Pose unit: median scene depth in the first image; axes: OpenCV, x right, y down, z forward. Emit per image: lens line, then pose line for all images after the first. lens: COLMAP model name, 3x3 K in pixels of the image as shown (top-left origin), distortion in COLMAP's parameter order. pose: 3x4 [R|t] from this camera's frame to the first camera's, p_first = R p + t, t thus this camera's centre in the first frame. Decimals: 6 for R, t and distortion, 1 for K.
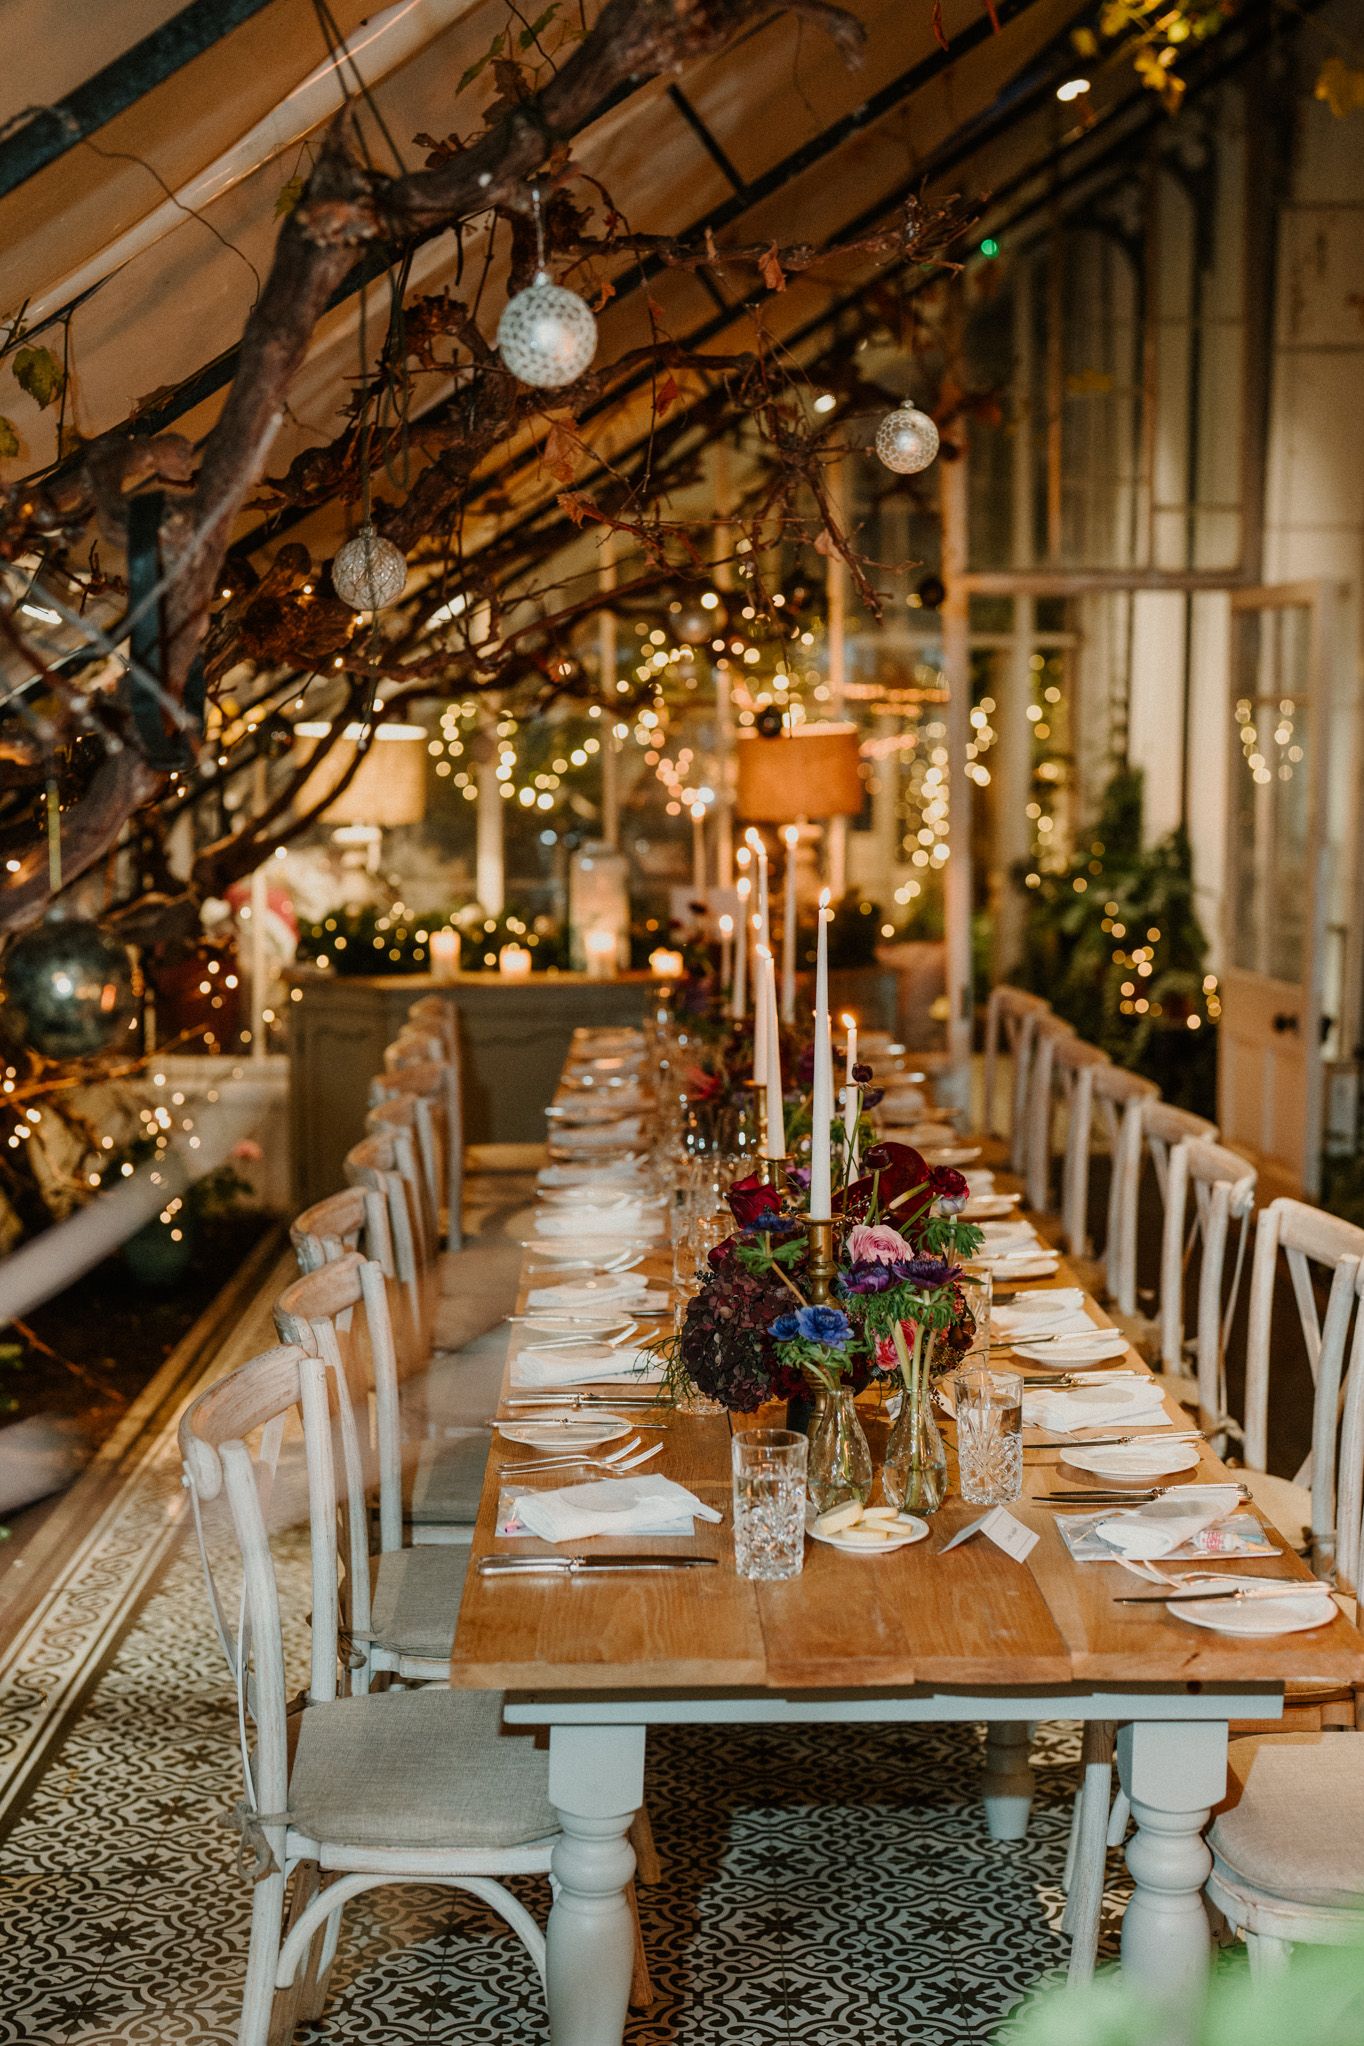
lens RADIAL K [[2801.7, 0, 681.6], [0, 2801.7, 1076.7], [0, 0, 1]] dist [0.022311, 0.009063]
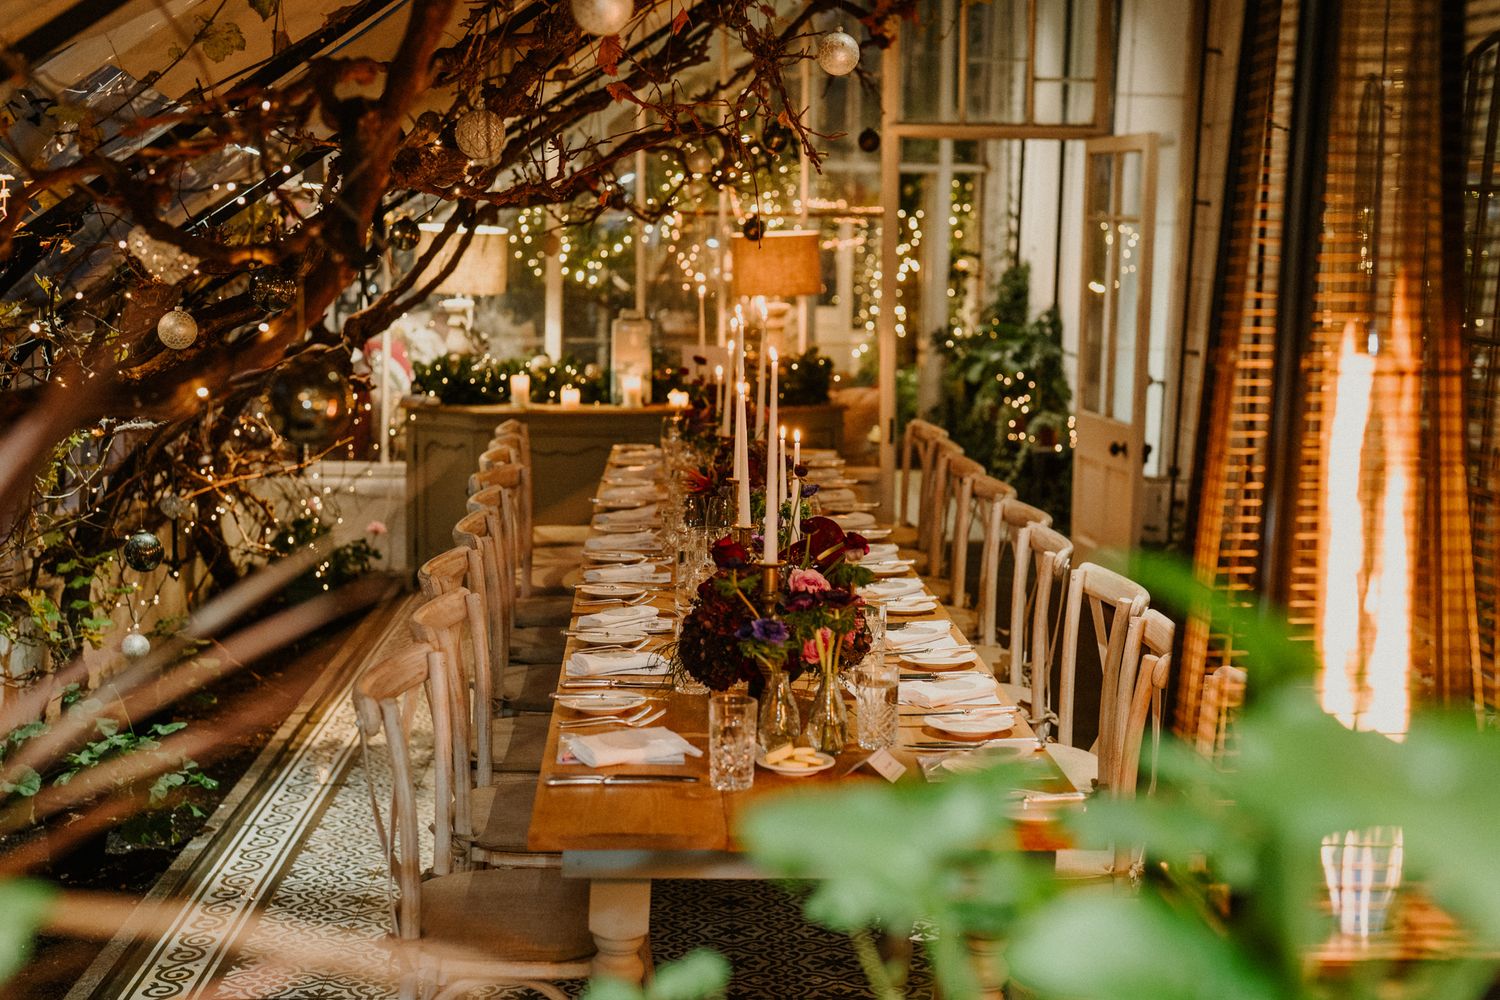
lens RADIAL K [[2151.5, 0, 750.3], [0, 2151.5, 501.8], [0, 0, 1]] dist [-0.053846, 0.004797]
pose [[0.999533, 0.015226, 0.026507, 0.003908], [-0.015382, 0.999866, 0.005689, 0.005908], [-0.026416, -0.006094, 0.999632, -0.104559]]
